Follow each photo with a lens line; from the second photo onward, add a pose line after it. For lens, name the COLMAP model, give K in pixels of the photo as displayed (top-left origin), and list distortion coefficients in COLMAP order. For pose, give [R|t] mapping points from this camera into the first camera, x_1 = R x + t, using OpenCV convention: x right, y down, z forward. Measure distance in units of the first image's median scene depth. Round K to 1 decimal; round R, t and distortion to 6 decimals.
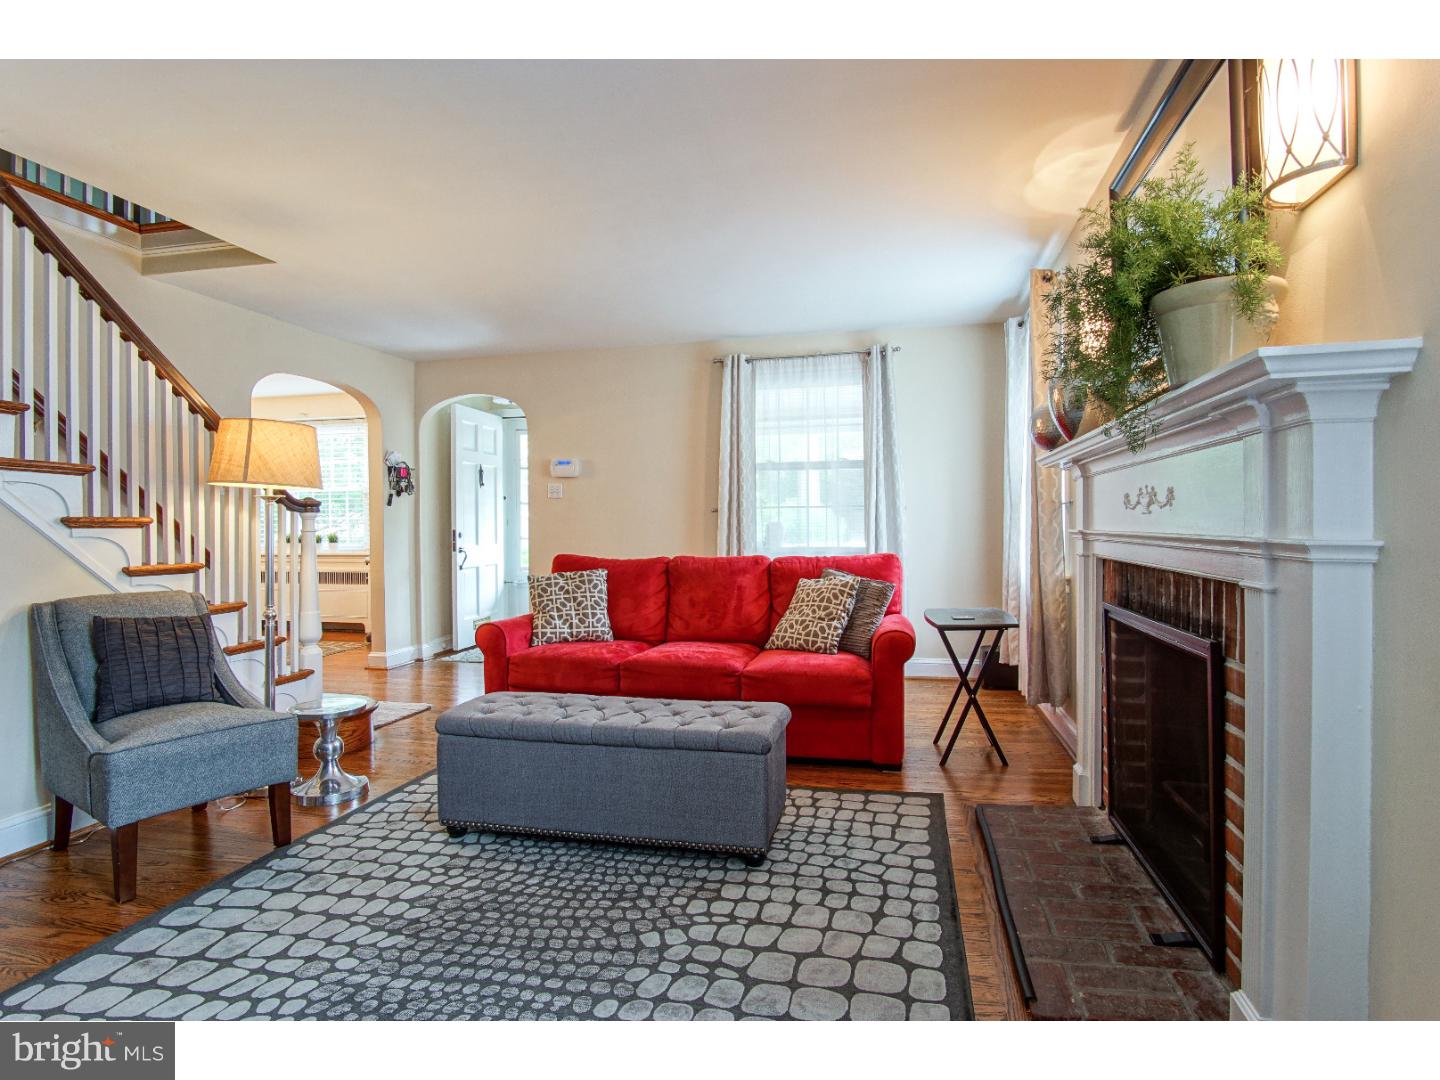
lens RADIAL K [[792.9, 0, 713.7], [0, 792.9, 528.1], [0, 0, 1]] dist [-0.019927, 0.016765]
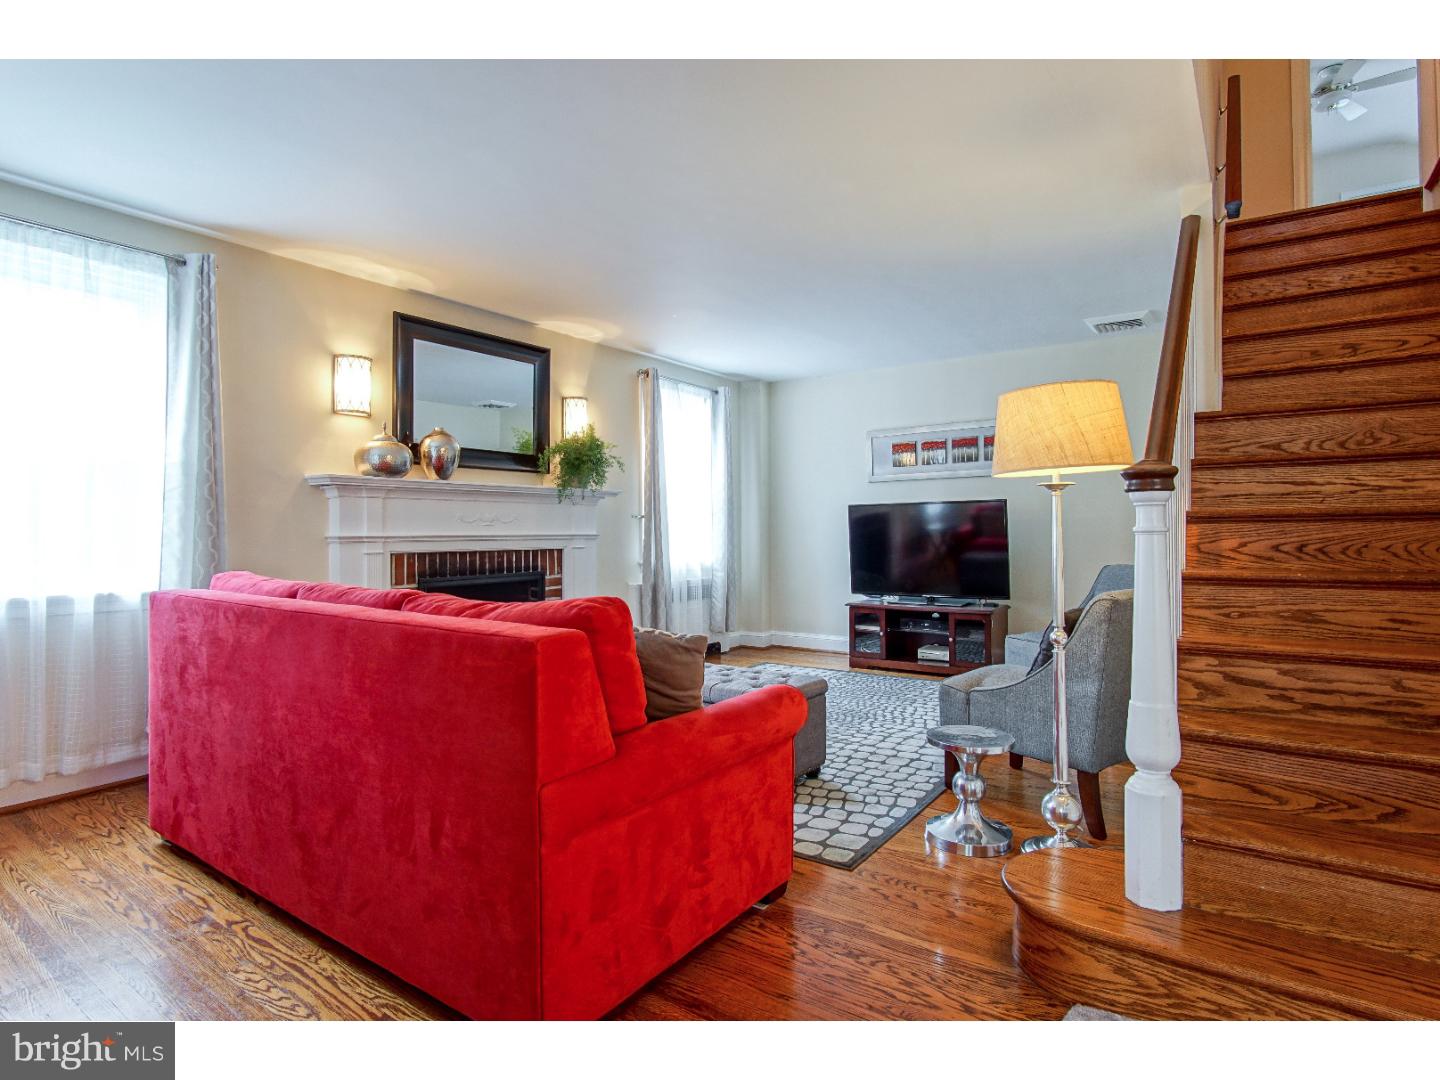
lens RADIAL K [[792.9, 0, 713.7], [0, 792.9, 528.1], [0, 0, 1]] dist [-0.019927, 0.016765]
pose [[-0.933726, 0.007593, 0.357907, -0.638673], [0.009273, 0.999953, 0.002977, -0.005186], [-0.357868, 0.006099, -0.933752, 2.250277]]
